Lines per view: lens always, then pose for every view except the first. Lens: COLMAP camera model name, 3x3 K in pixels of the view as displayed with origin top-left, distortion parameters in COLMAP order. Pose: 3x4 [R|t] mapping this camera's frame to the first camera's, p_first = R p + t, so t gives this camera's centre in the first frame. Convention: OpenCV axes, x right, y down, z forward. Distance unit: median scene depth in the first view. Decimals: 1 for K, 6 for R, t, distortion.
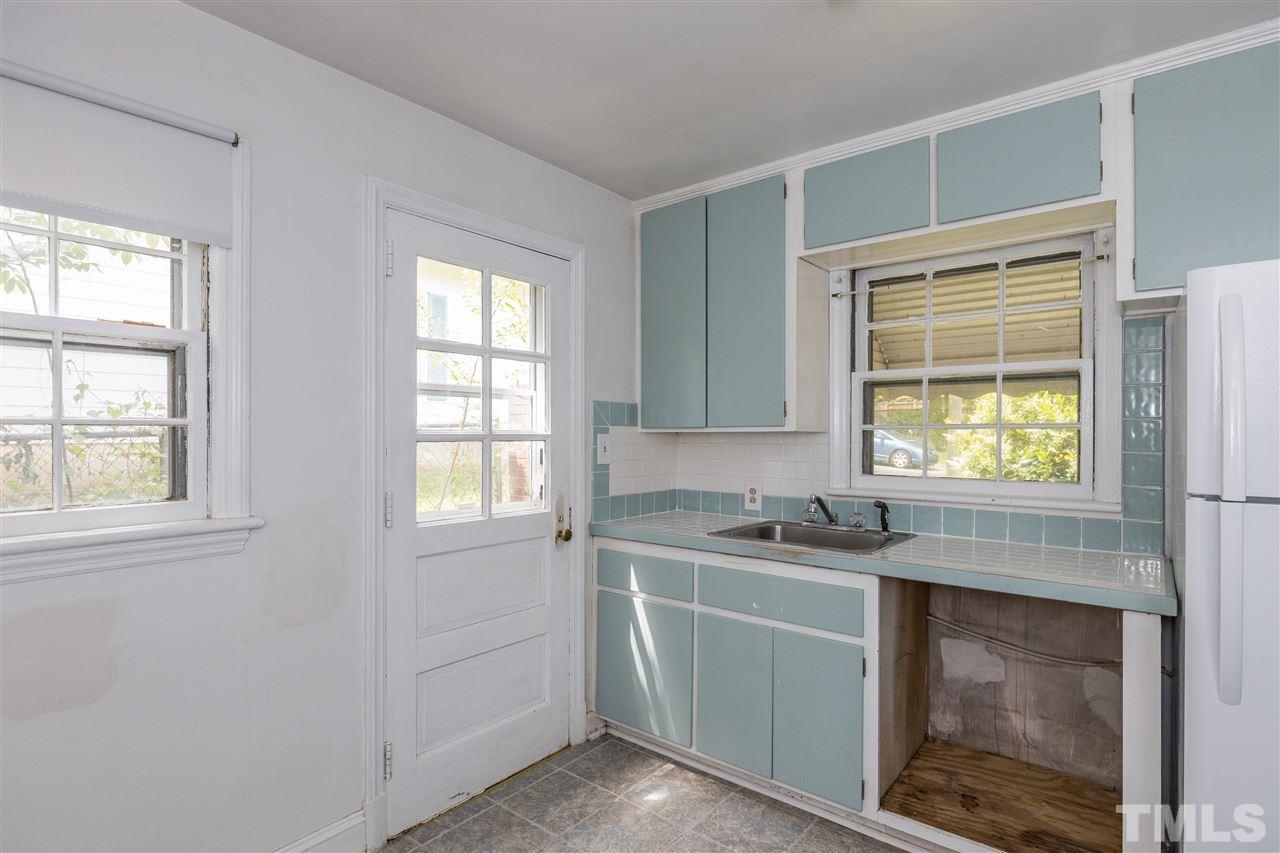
lens RADIAL K [[630.8, 0, 639.8], [0, 630.8, 431.9], [0, 0, 1]] dist [-0.004659, 0.000100]
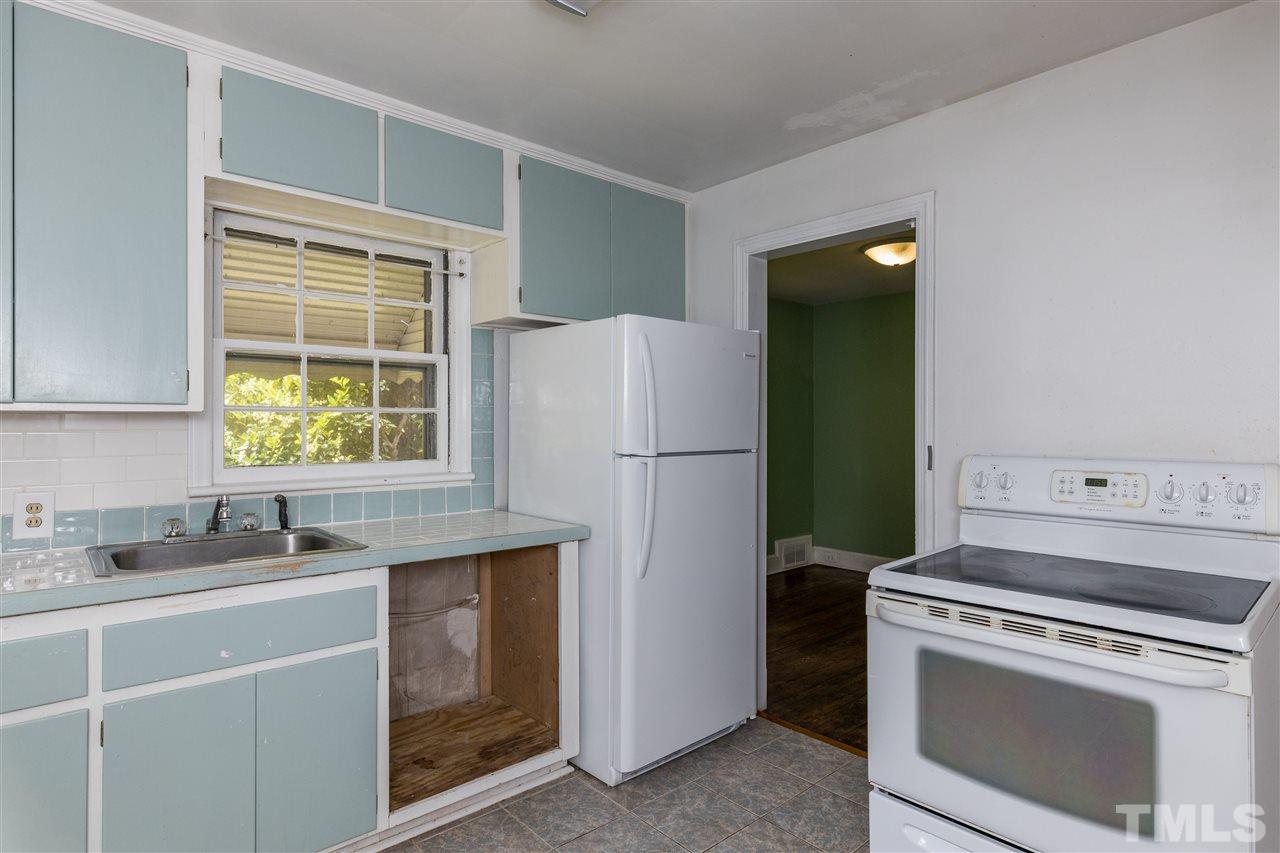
lens RADIAL K [[677.8, 0, 637.1], [0, 677.8, 420.1], [0, 0, 1]] dist [0.021033, -0.000081]
pose [[0.192496, 0.002361, 0.981295, -0.439303], [-0.007400, 0.999972, -0.000955, 0.005035], [-0.981270, -0.007078, 0.192508, 0.348384]]
